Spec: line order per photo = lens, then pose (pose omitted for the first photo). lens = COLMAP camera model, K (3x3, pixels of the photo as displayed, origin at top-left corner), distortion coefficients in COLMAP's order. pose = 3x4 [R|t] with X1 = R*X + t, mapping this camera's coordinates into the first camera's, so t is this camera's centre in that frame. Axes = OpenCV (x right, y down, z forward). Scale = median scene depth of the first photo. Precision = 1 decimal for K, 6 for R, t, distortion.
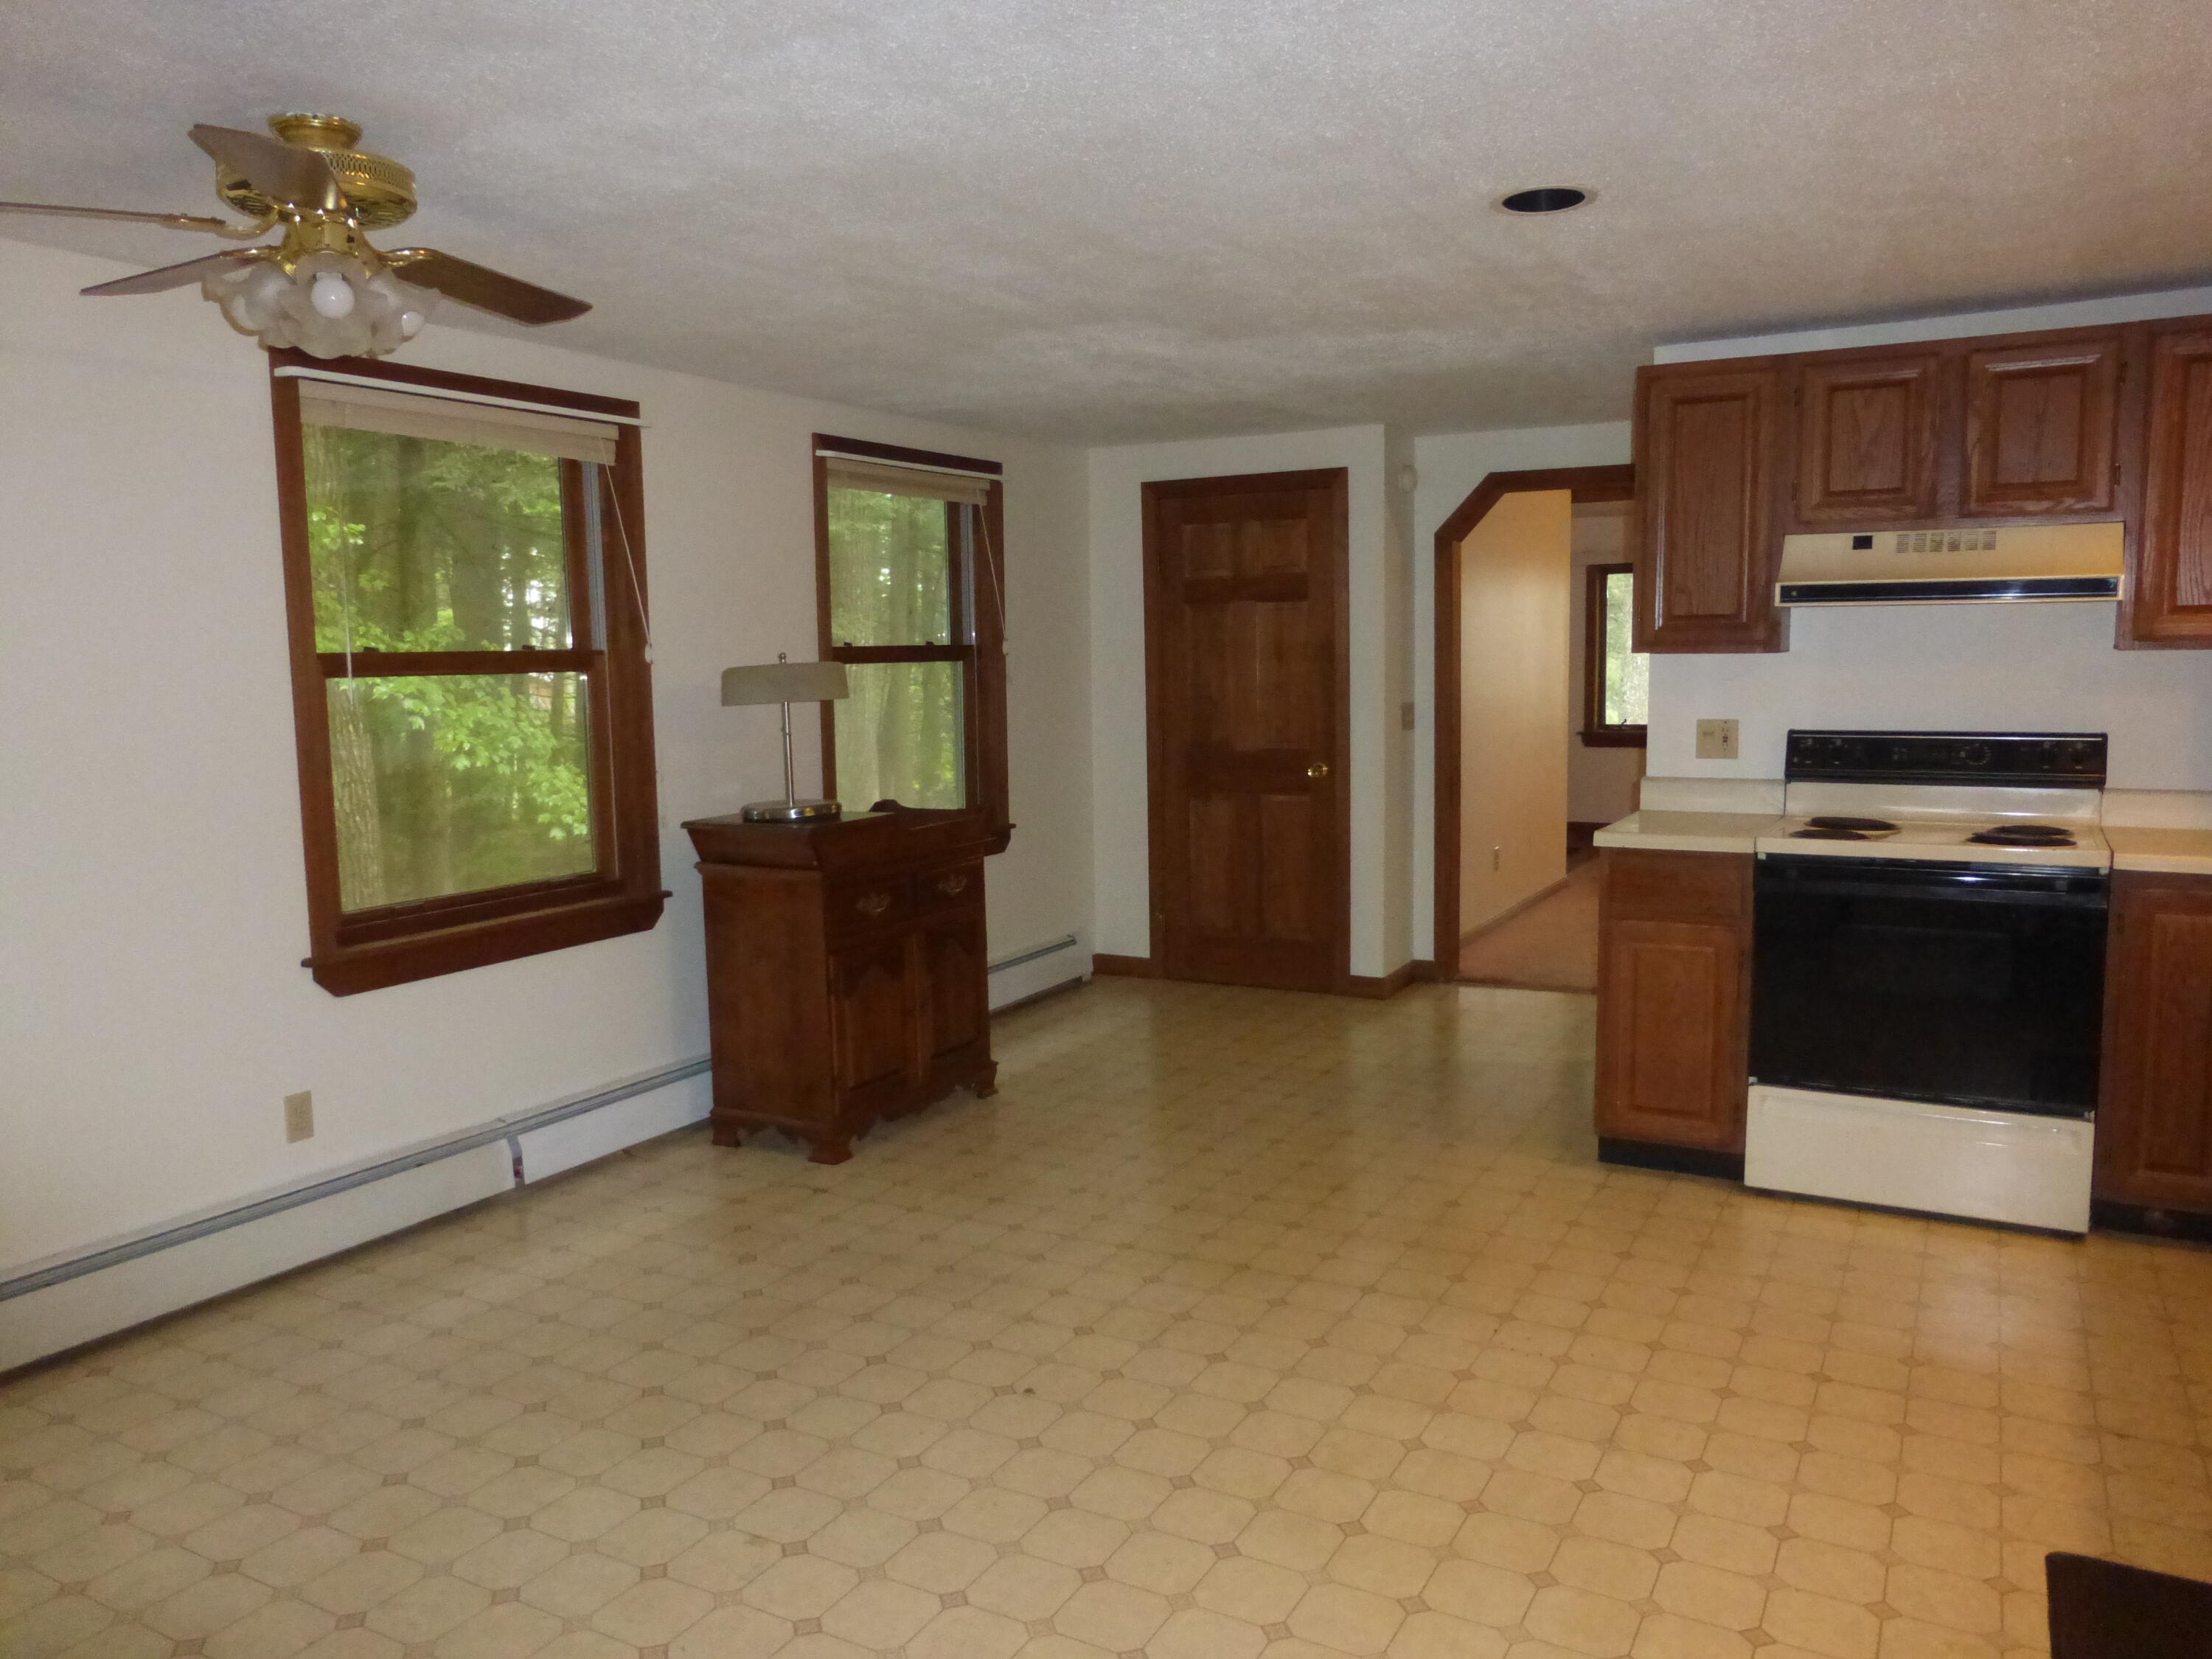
lens RADIAL K [[1601.1, 0, 1104.2], [0, 1601.1, 842.5], [0, 0, 1]] dist [-0.047171, 0.042098]
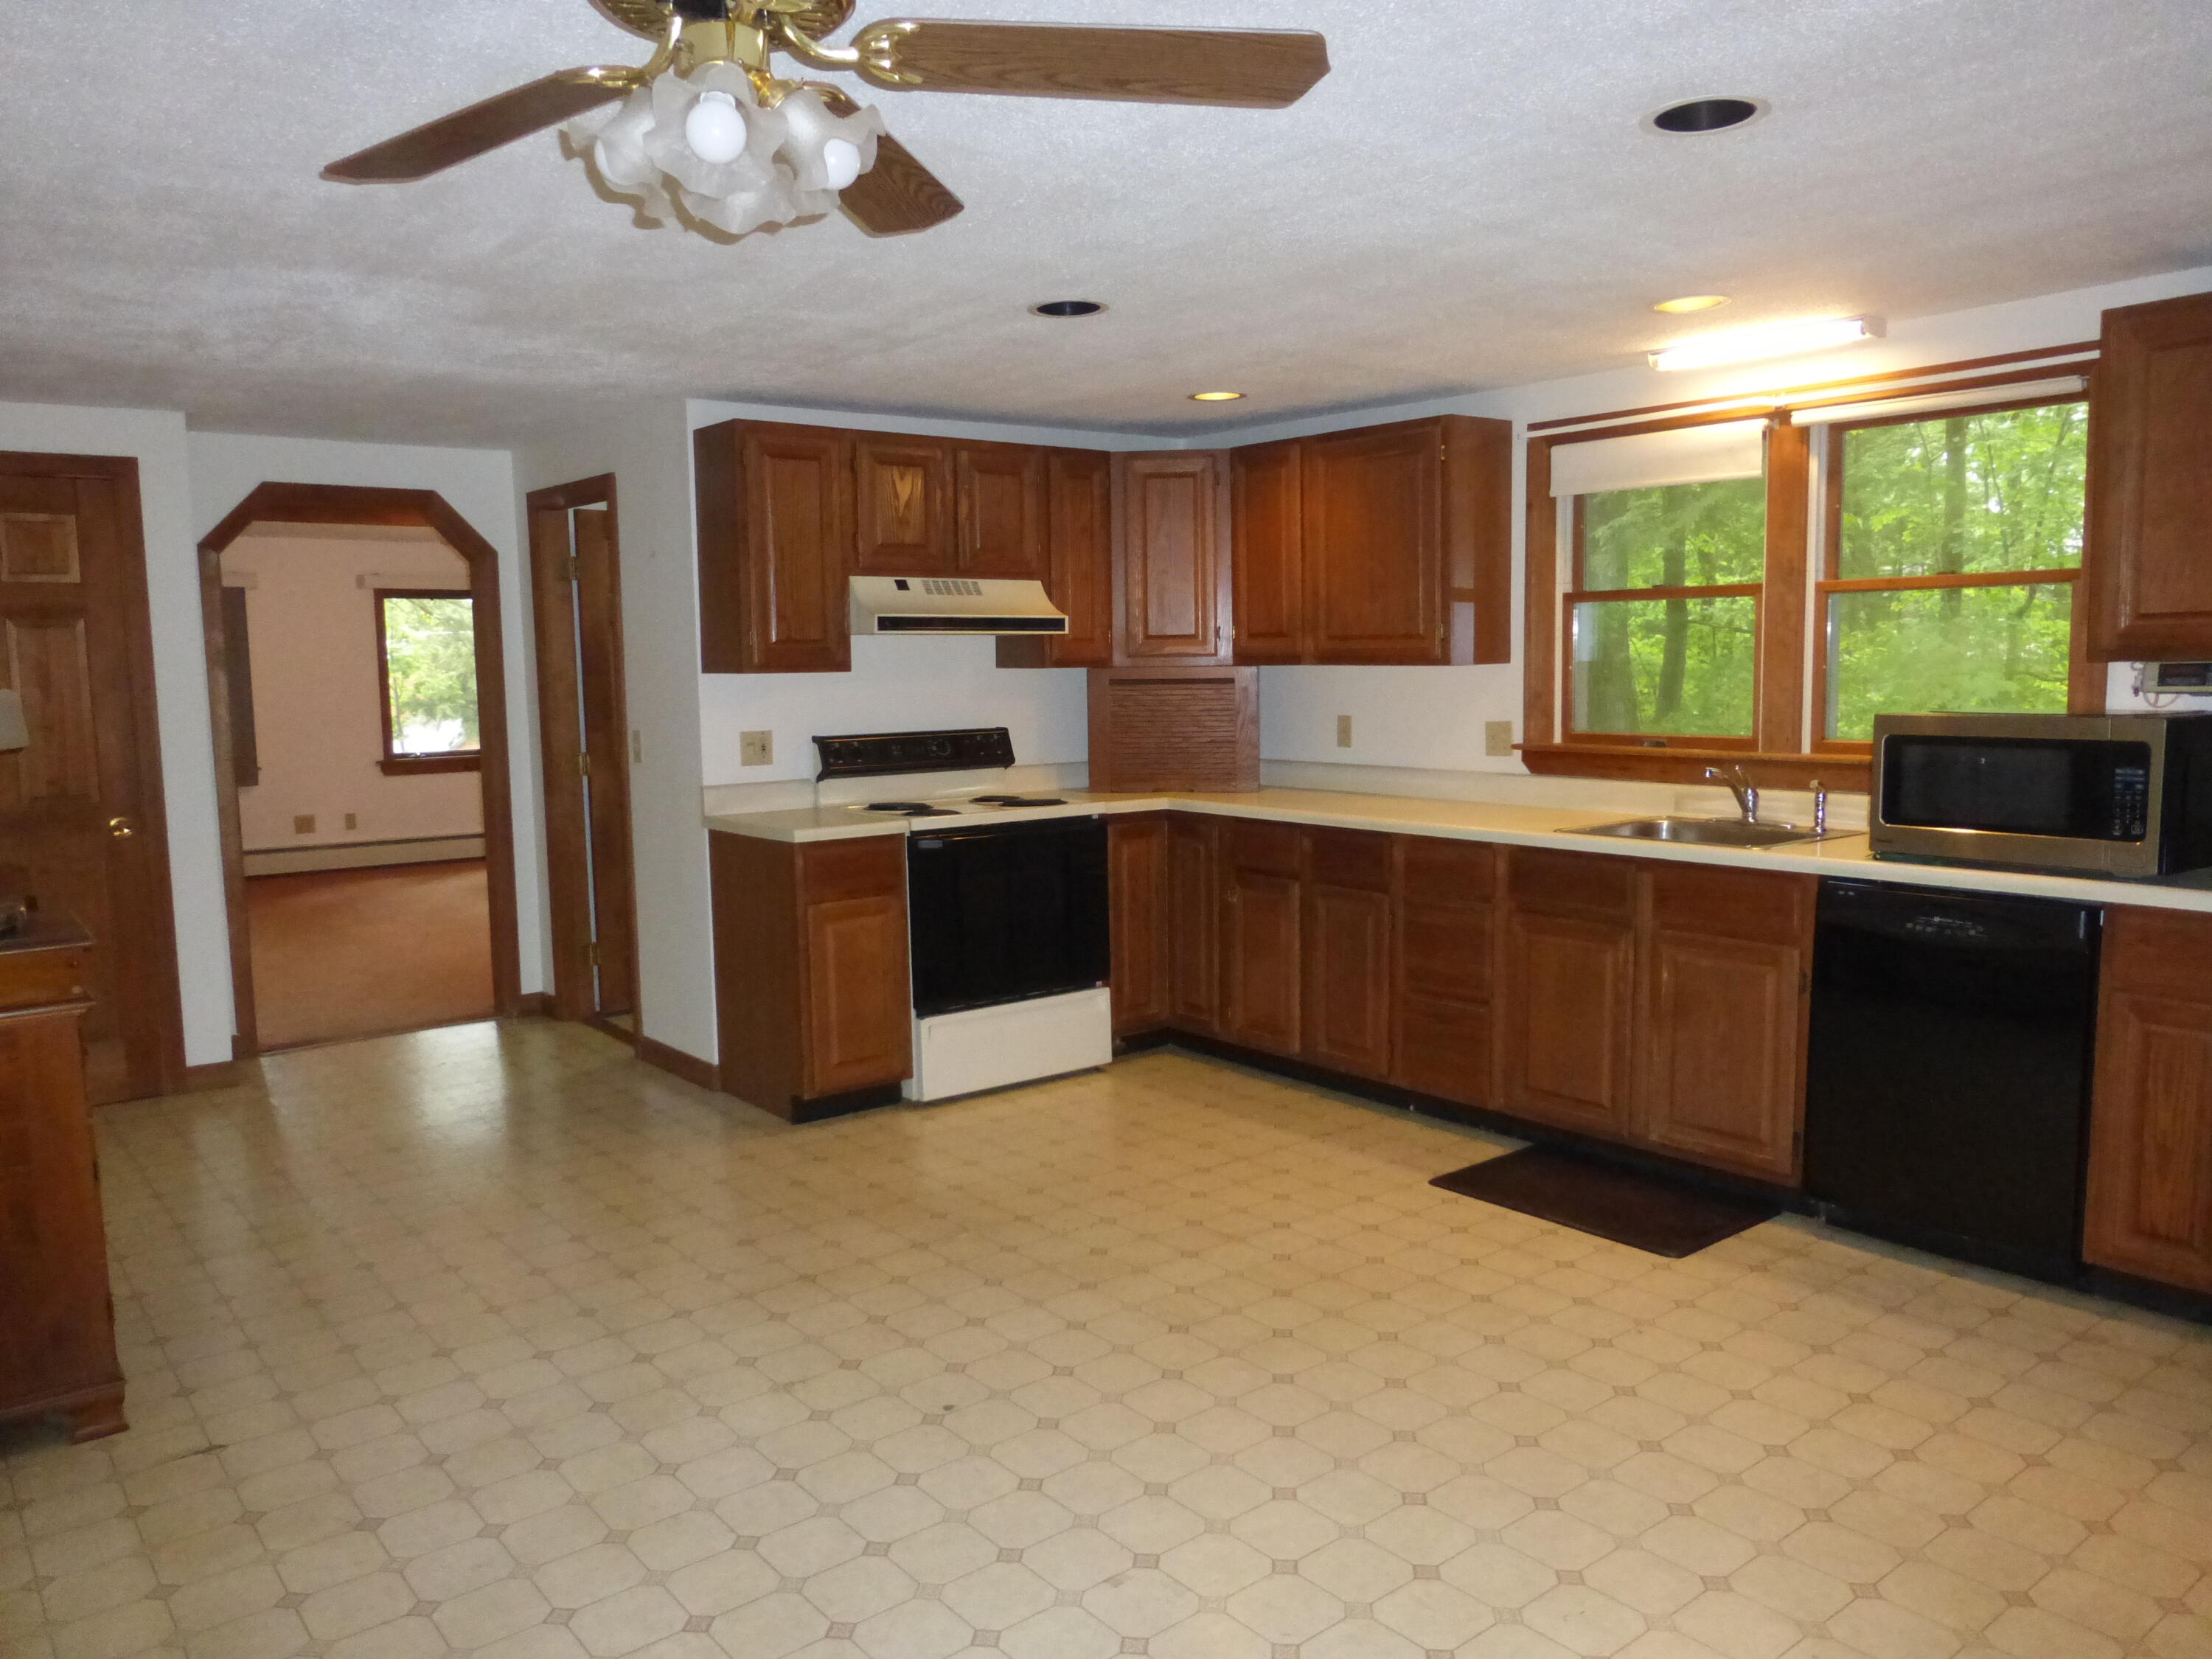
lens RADIAL K [[1601.1, 0, 1104.2], [0, 1601.1, 842.5], [0, 0, 1]] dist [-0.047171, 0.042098]
pose [[0.375884, -0.096082, 0.921672, -0.726874], [0.121374, 0.991146, 0.053825, -0.035960], [-0.918683, 0.091635, 0.384218, 0.410733]]
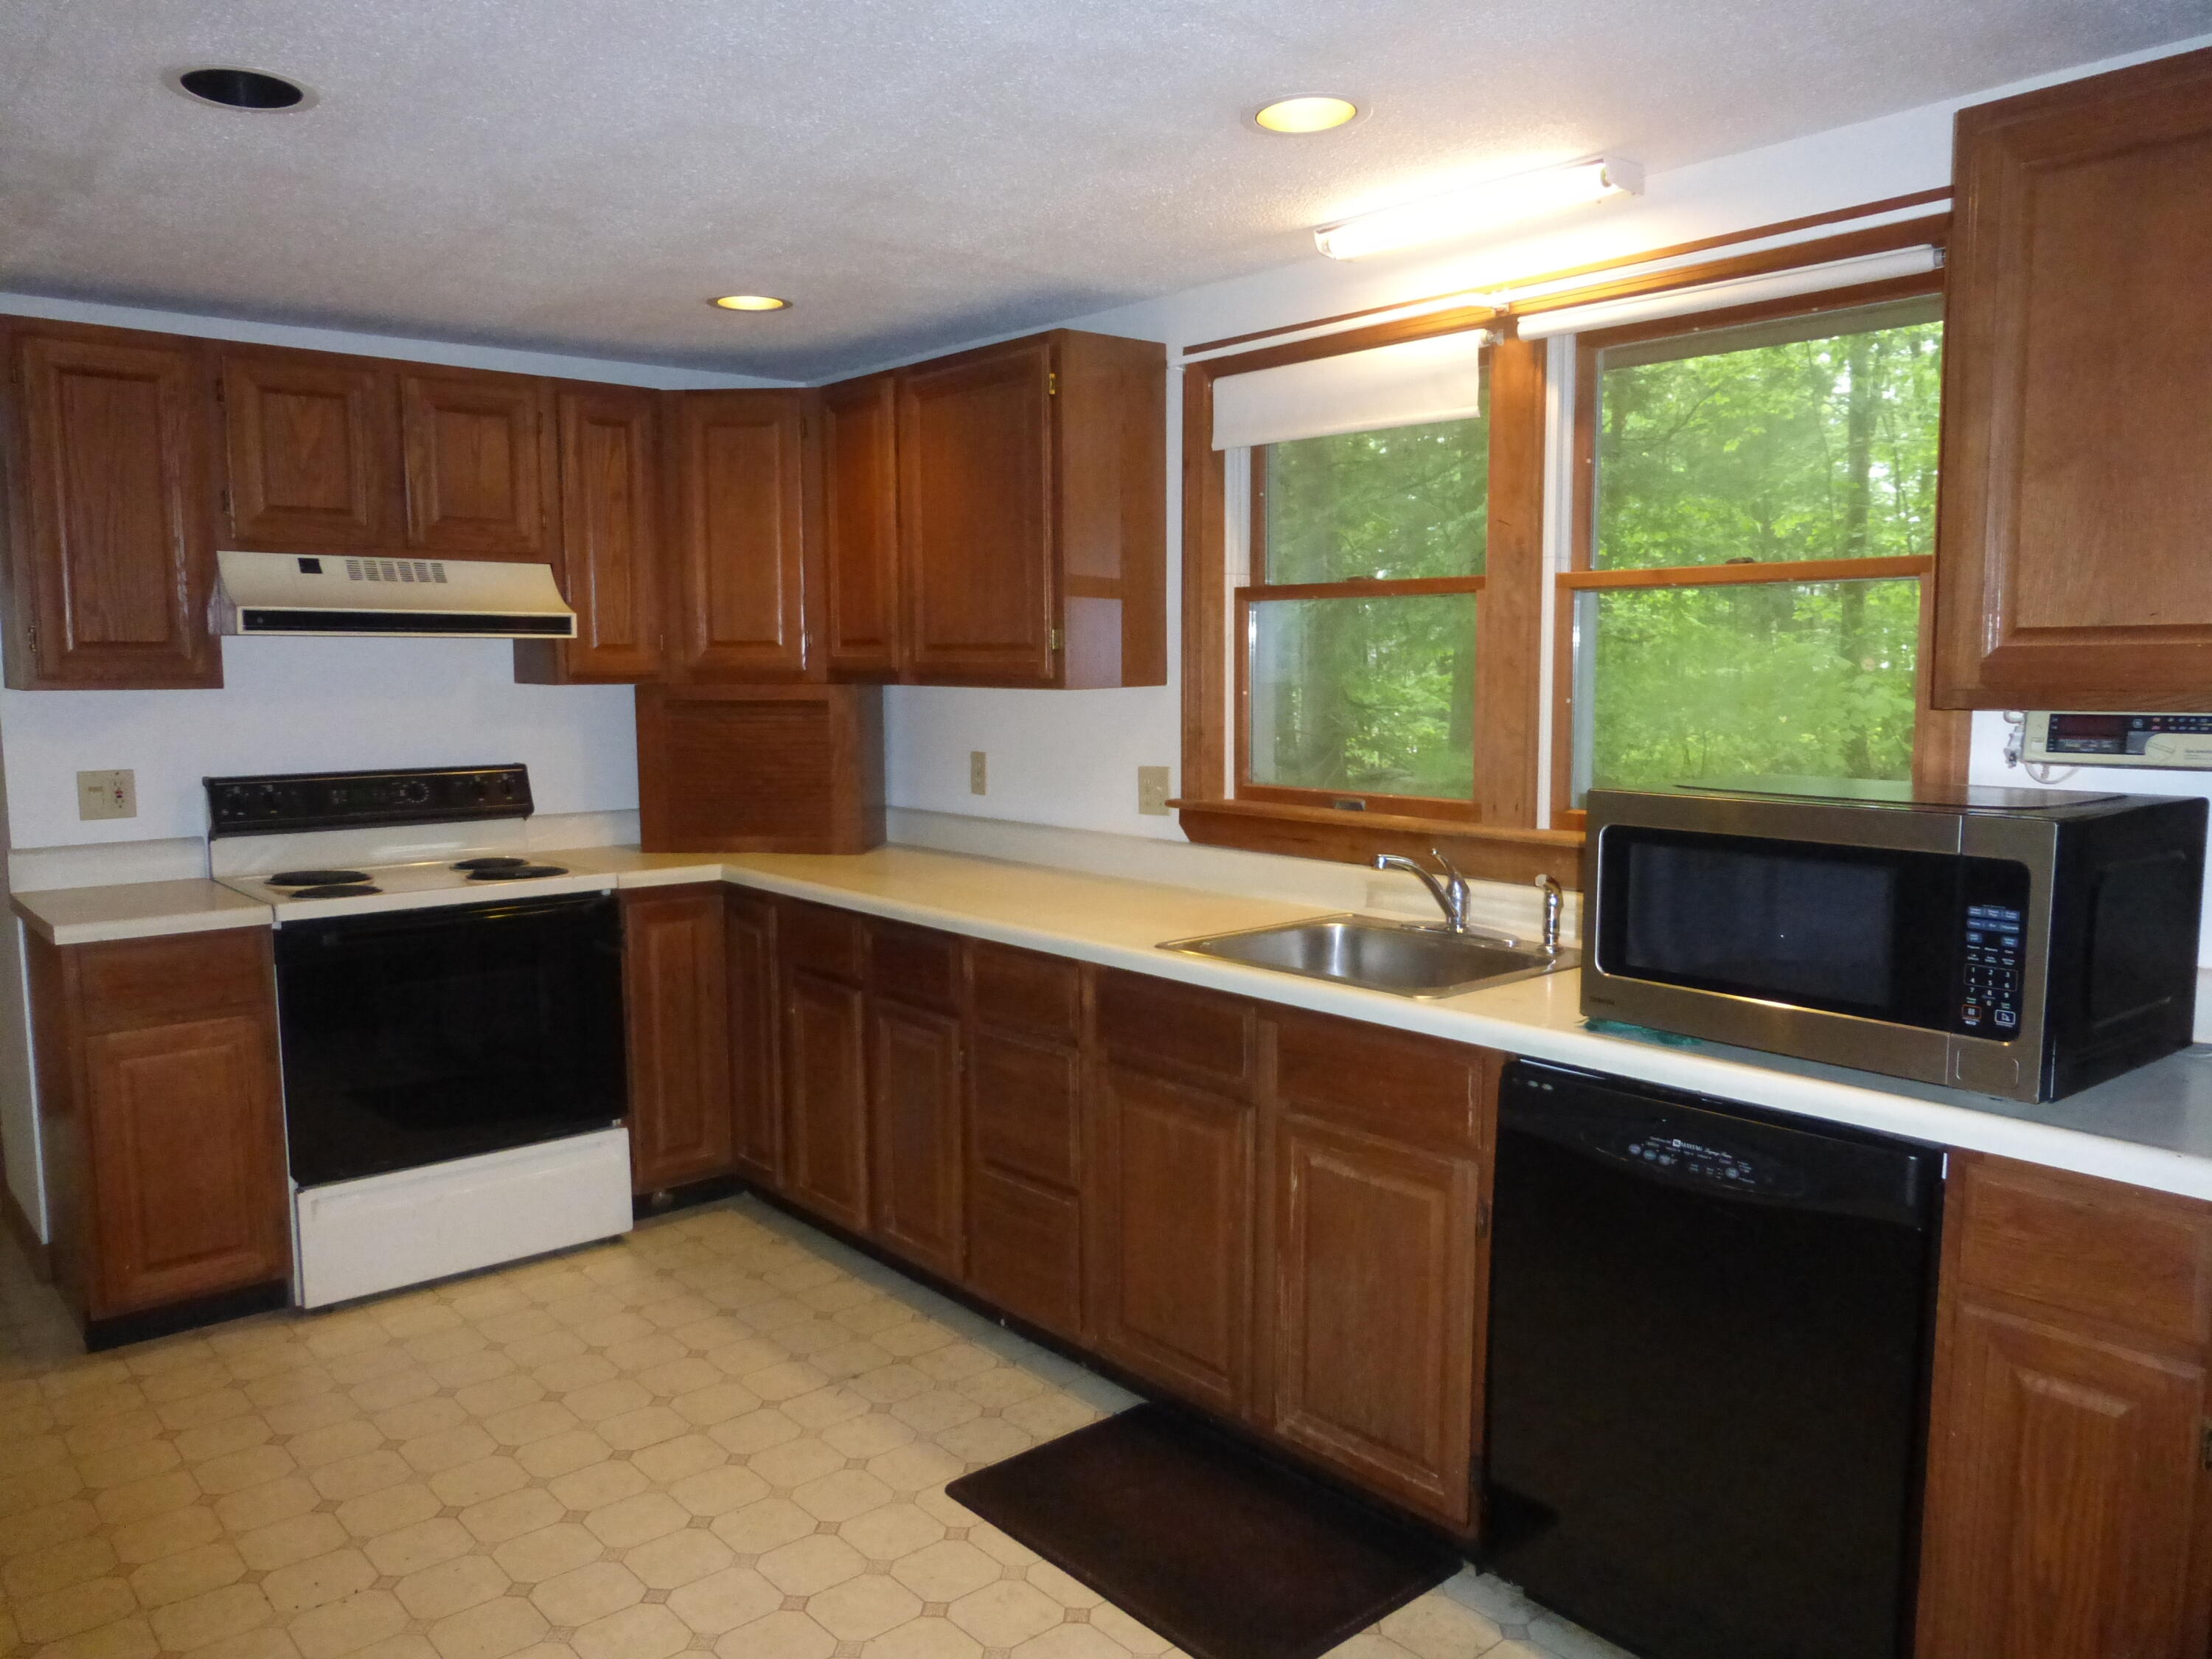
lens RADIAL K [[1601.1, 0, 1104.2], [0, 1601.1, 842.5], [0, 0, 1]] dist [-0.047171, 0.042098]
pose [[0.337112, -0.092895, 0.936870, -0.248664], [0.111474, 0.992058, 0.058256, -0.038766], [-0.934842, 0.084798, 0.344790, 0.307775]]
